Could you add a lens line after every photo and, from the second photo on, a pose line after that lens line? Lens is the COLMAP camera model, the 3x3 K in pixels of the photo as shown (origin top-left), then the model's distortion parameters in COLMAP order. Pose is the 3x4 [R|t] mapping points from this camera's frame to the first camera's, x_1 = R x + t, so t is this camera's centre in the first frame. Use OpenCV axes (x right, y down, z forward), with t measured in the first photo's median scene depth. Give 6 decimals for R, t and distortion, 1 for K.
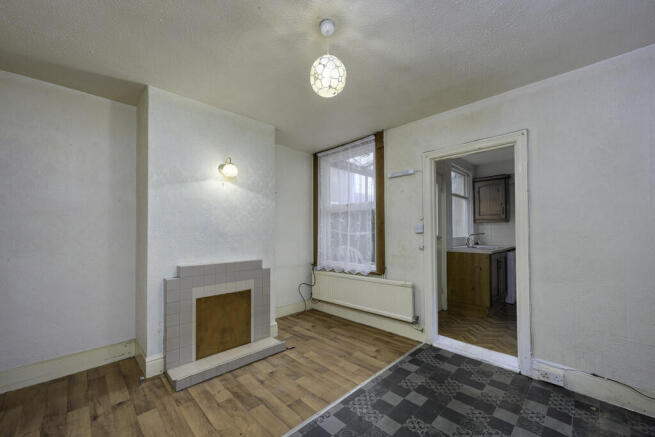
lens RADIAL K [[256.8, 0, 331.3], [0, 256.8, 222.8], [0, 0, 1]] dist [-0.000935, 0.000509]
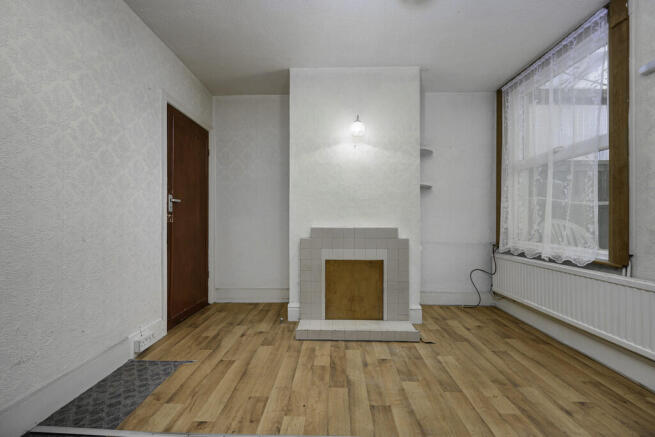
lens RADIAL K [[256.8, 0, 330.2], [0, 256.8, 216.1], [0, 0, 1]] dist [-0.000935, 0.000509]
pose [[0.695224, -0.004339, -0.718780, 0.204261], [0.022231, 0.999633, 0.015467, 0.096192], [0.718449, -0.026732, 0.695065, 0.279722]]
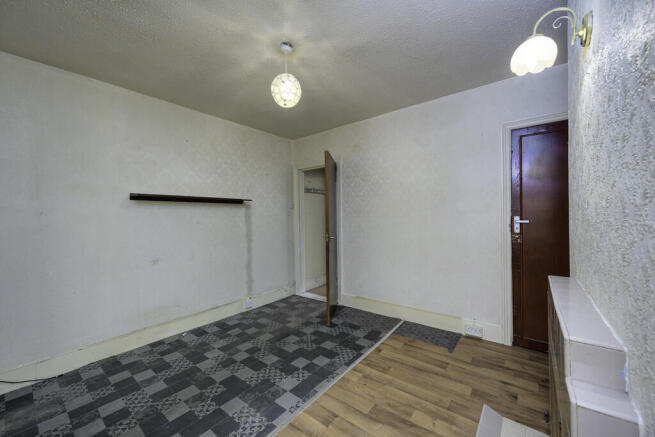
lens RADIAL K [[256.8, 0, 328.2], [0, 256.8, 220.2], [0, 0, 1]] dist [-0.000935, 0.000509]
pose [[-0.993837, 0.019895, -0.109053, -0.038780], [0.022731, 0.999433, -0.024826, 0.046661], [0.108497, -0.027152, -0.993726, 1.309371]]
